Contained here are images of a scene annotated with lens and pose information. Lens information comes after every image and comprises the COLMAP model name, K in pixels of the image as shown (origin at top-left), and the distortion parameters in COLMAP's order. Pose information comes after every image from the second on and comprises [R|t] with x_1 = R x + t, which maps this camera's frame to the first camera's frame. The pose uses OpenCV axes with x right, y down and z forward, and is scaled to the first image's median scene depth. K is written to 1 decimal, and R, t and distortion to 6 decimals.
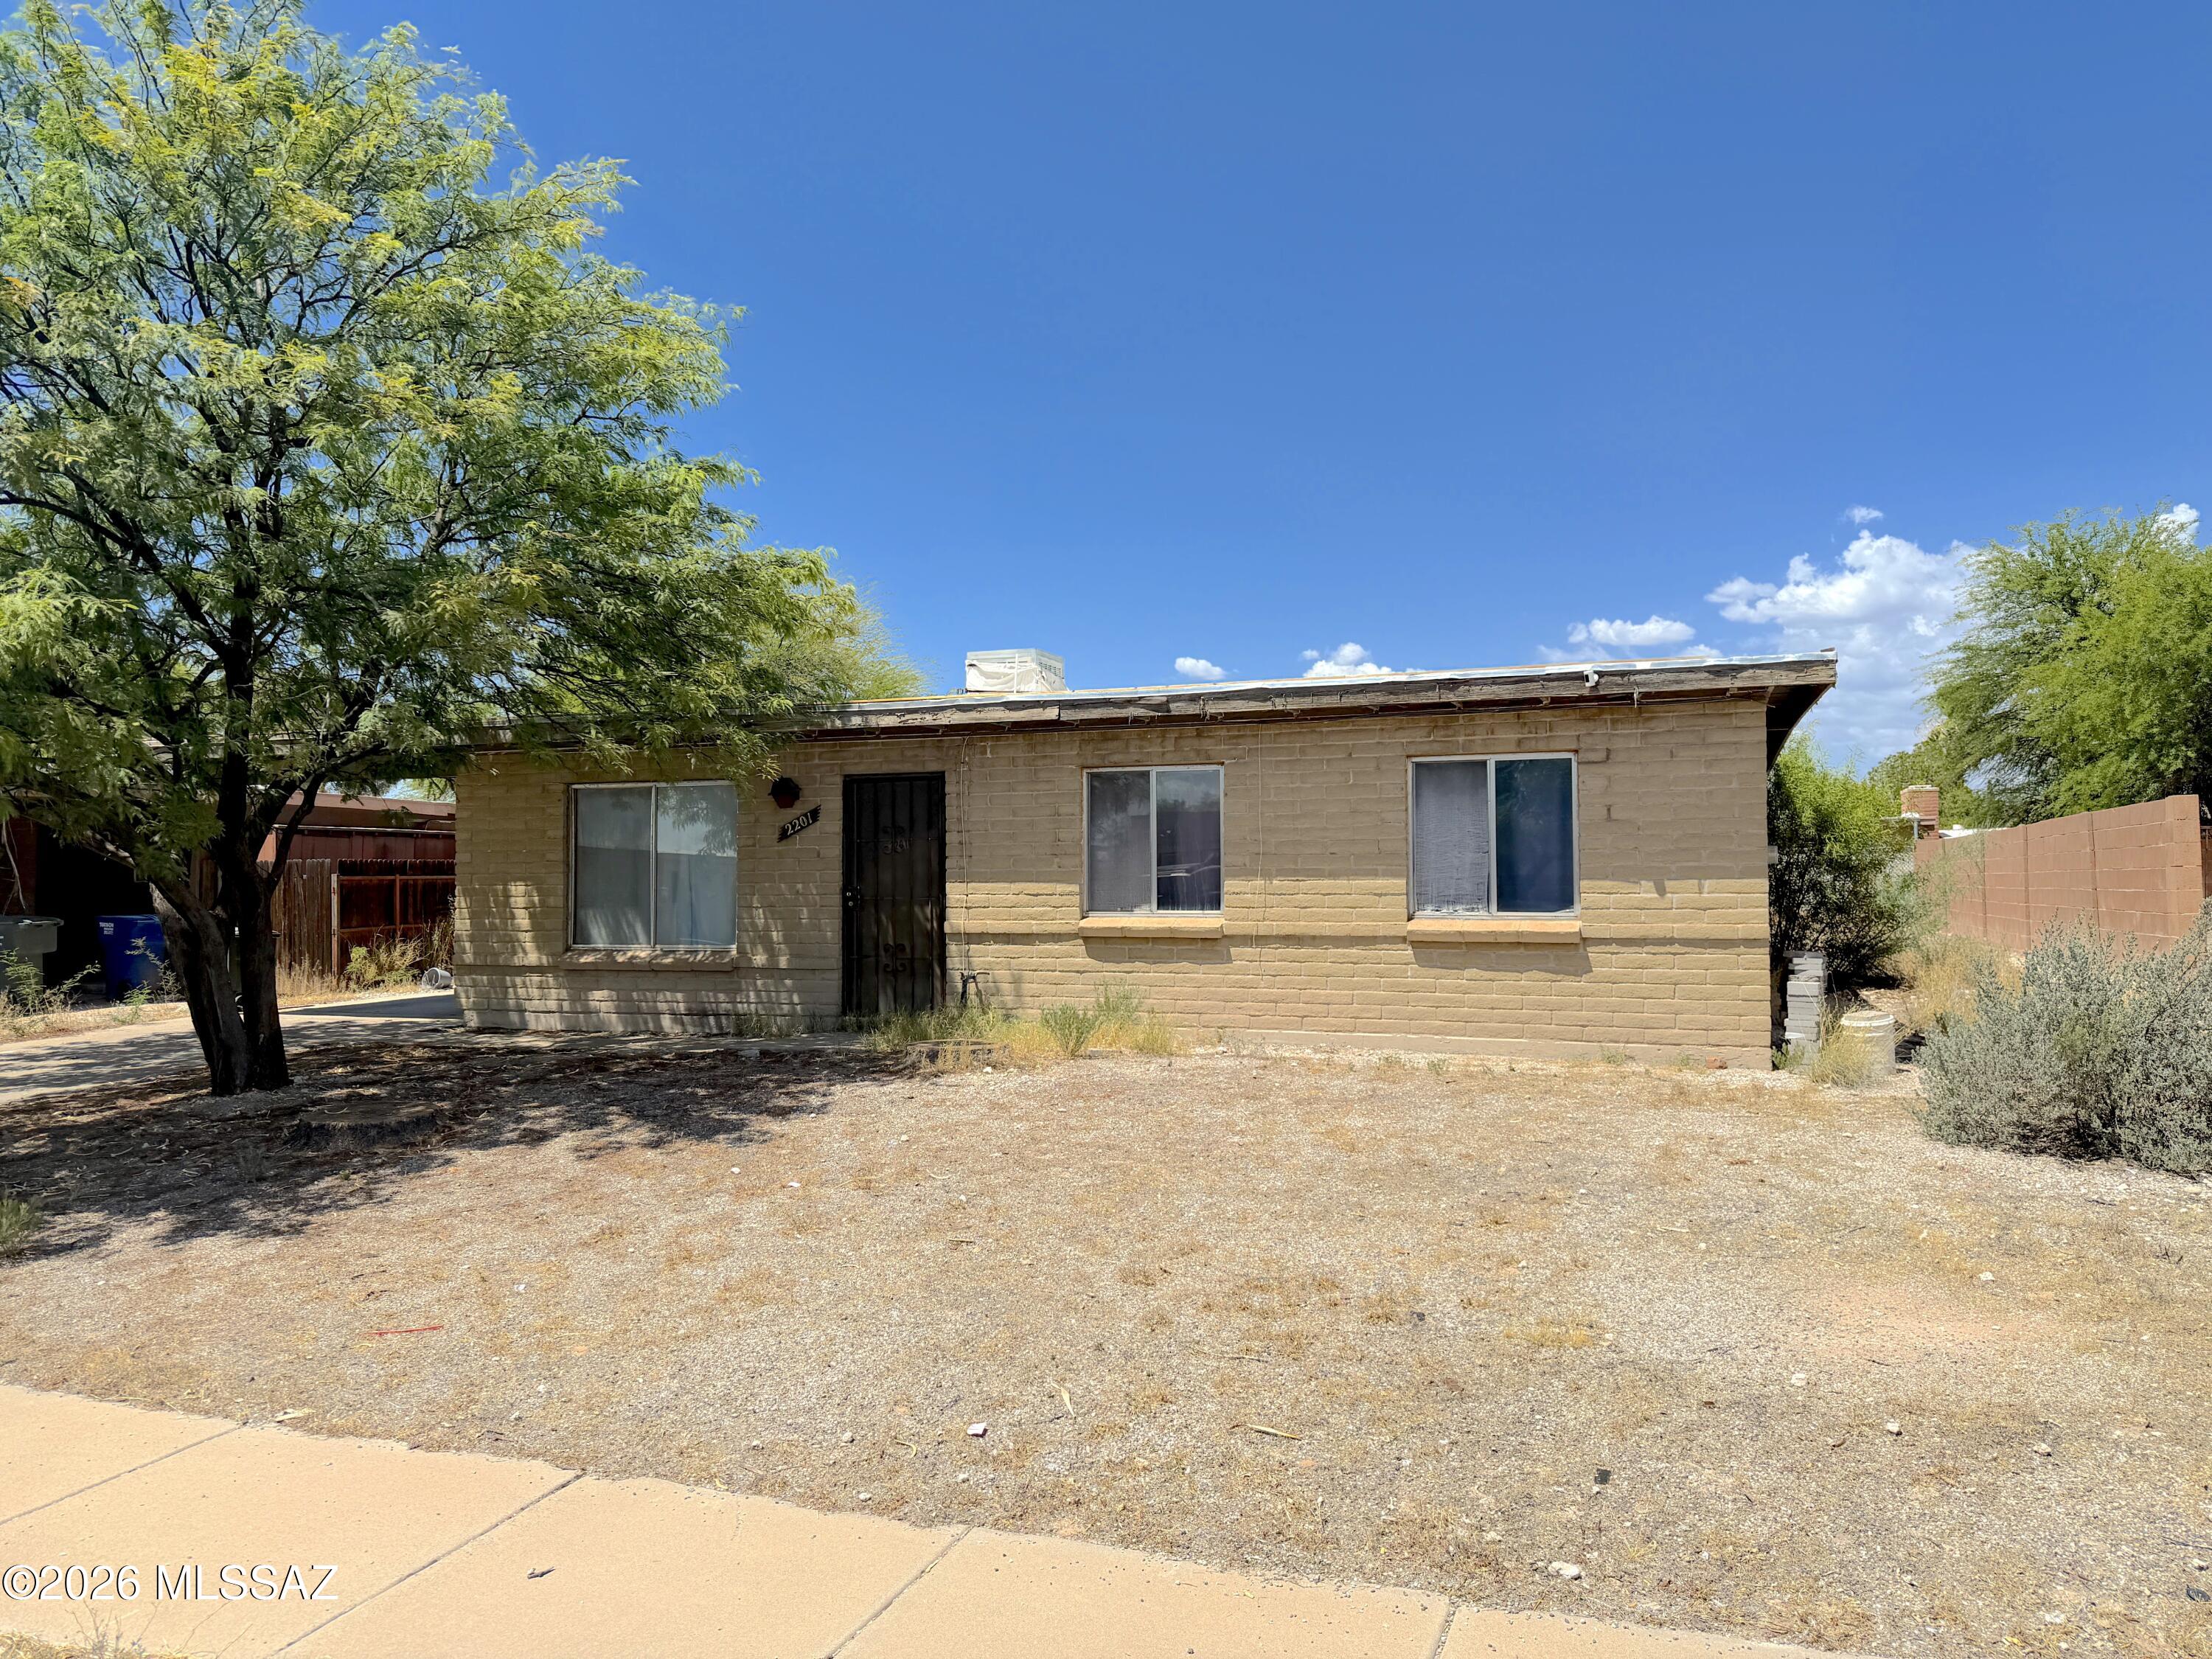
lens RADIAL K [[1571.7, 0, 1106.0], [0, 1571.7, 829.5], [0, 0, 1]] dist [0.147969, -0.001419]
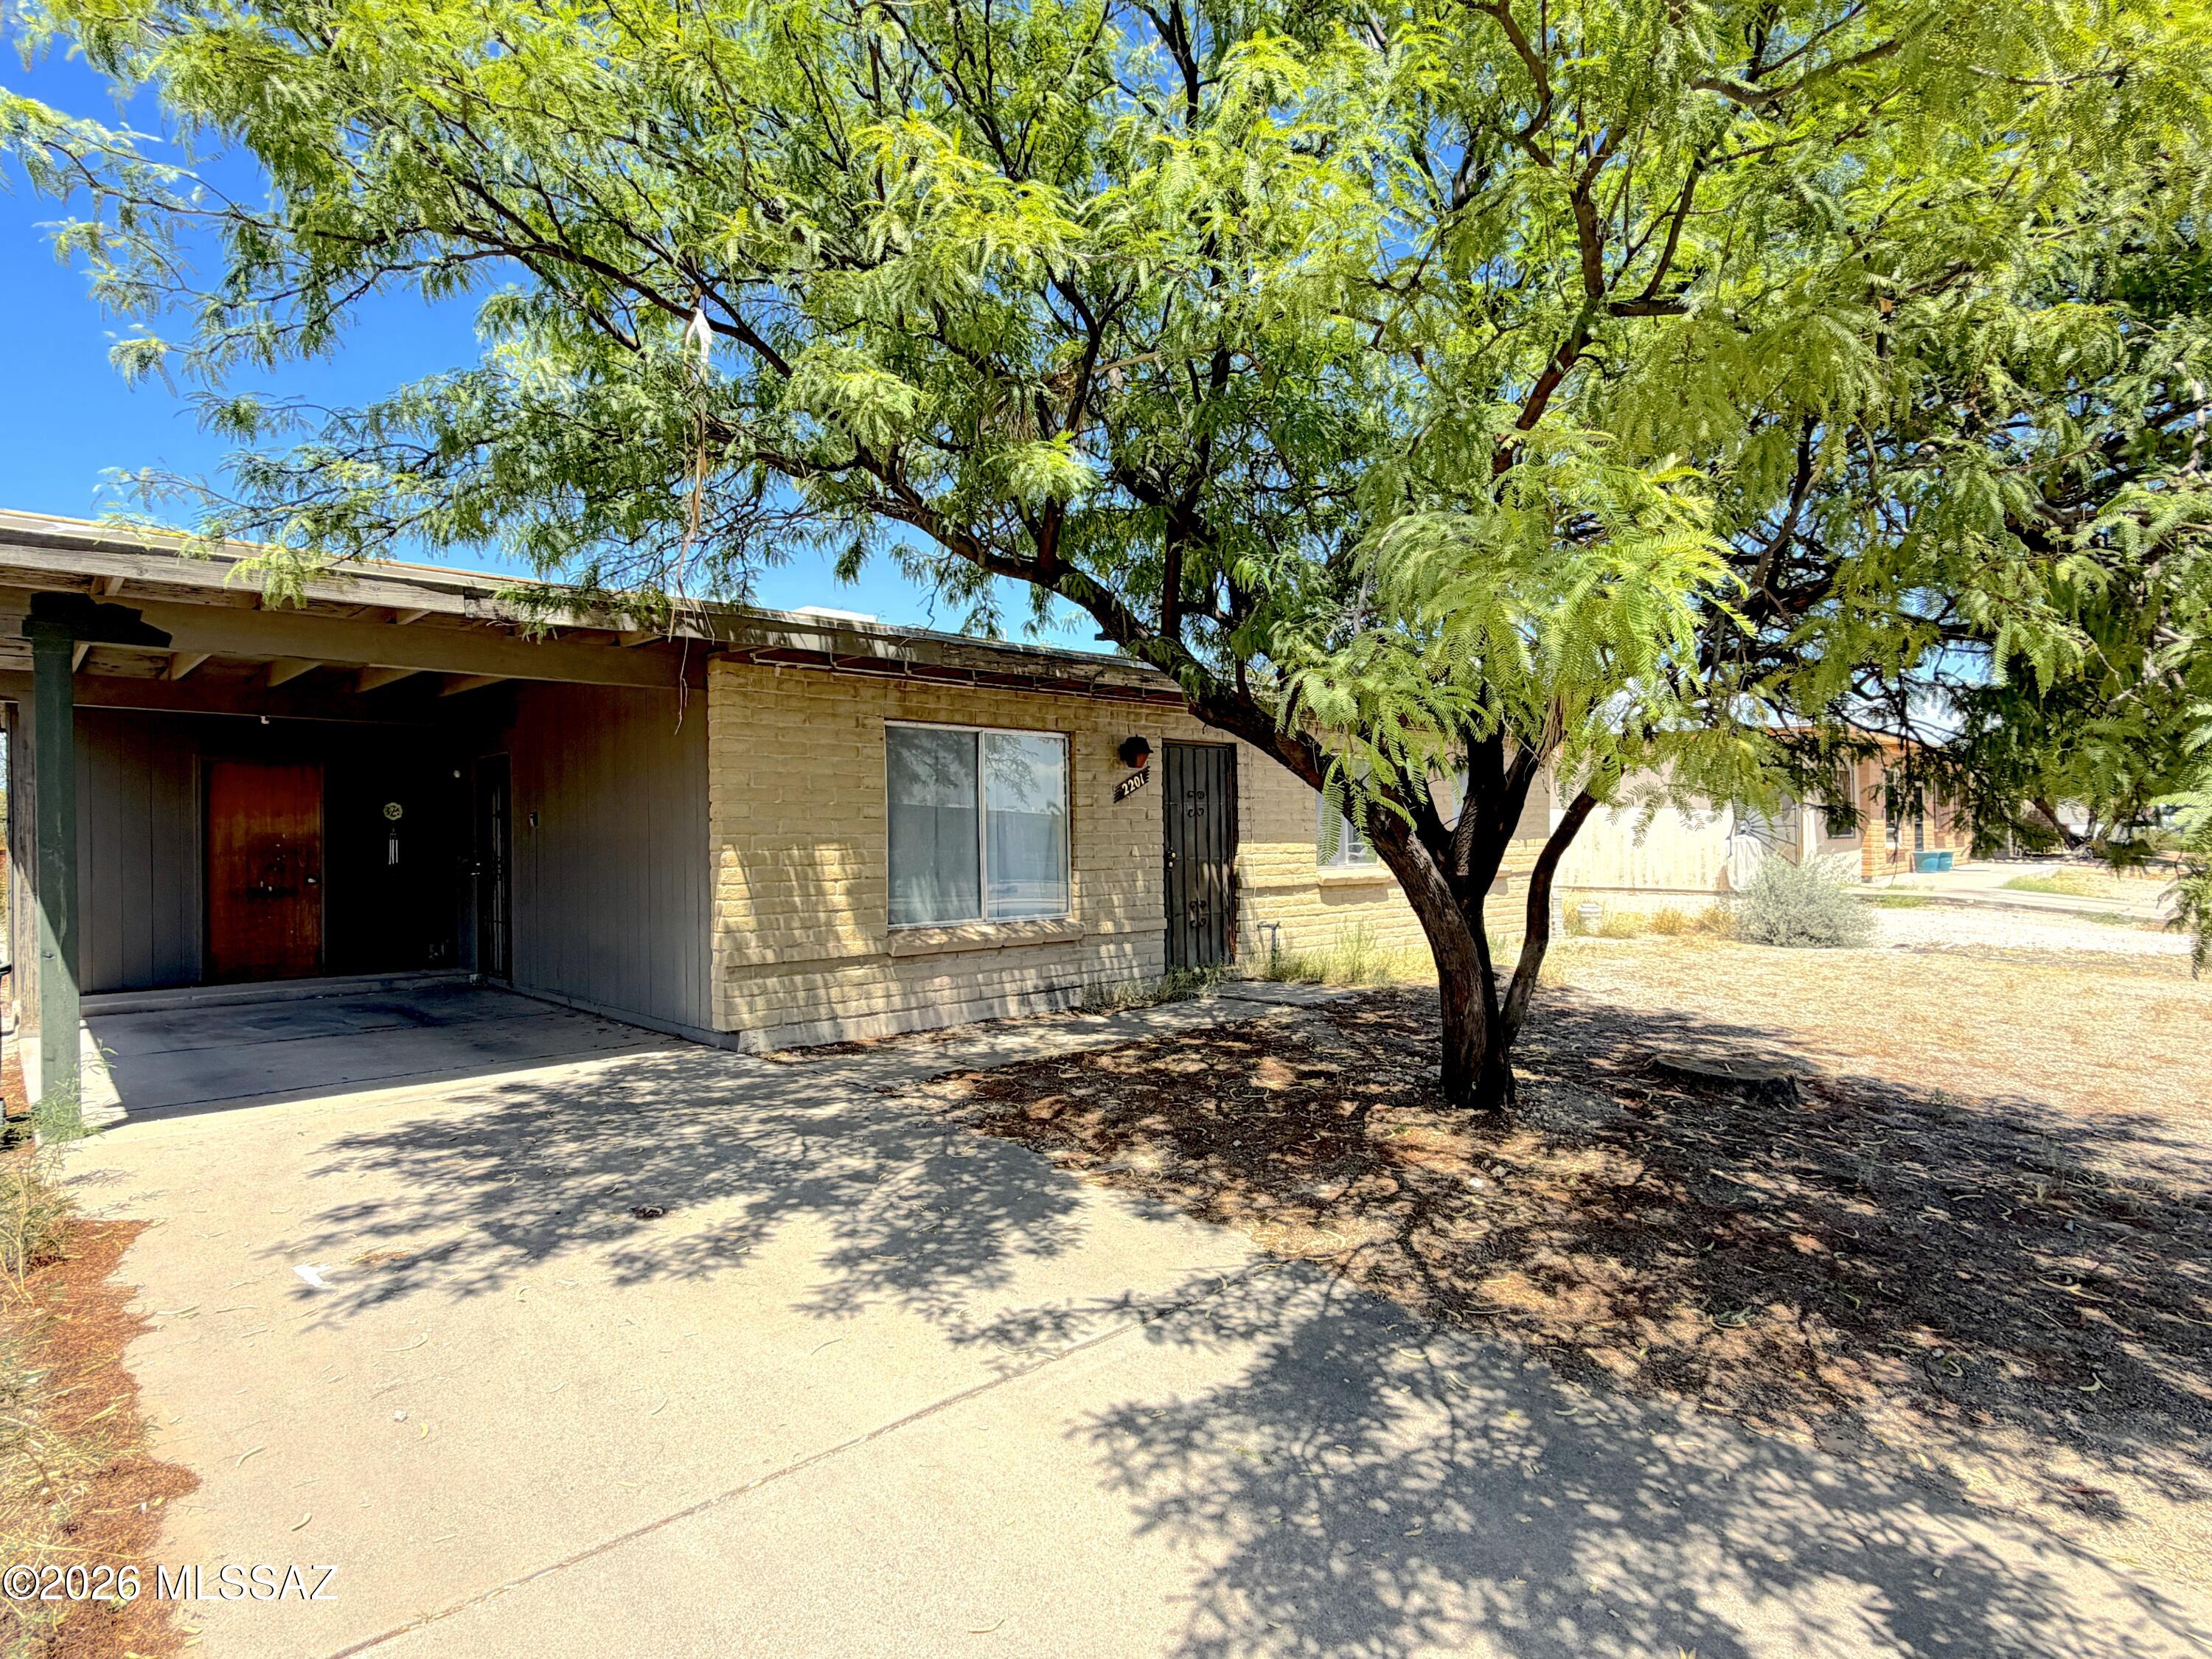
lens RADIAL K [[1175.7, 0, 1106.0], [0, 1175.7, 829.5], [0, 0, 1]] dist [0.004608, 0.001090]
pose [[0.419588, 0.009217, 0.907668, -0.930915], [-0.018693, 0.999824, -0.001512, 0.027862], [-0.907522, -0.016333, 0.419686, 0.760850]]
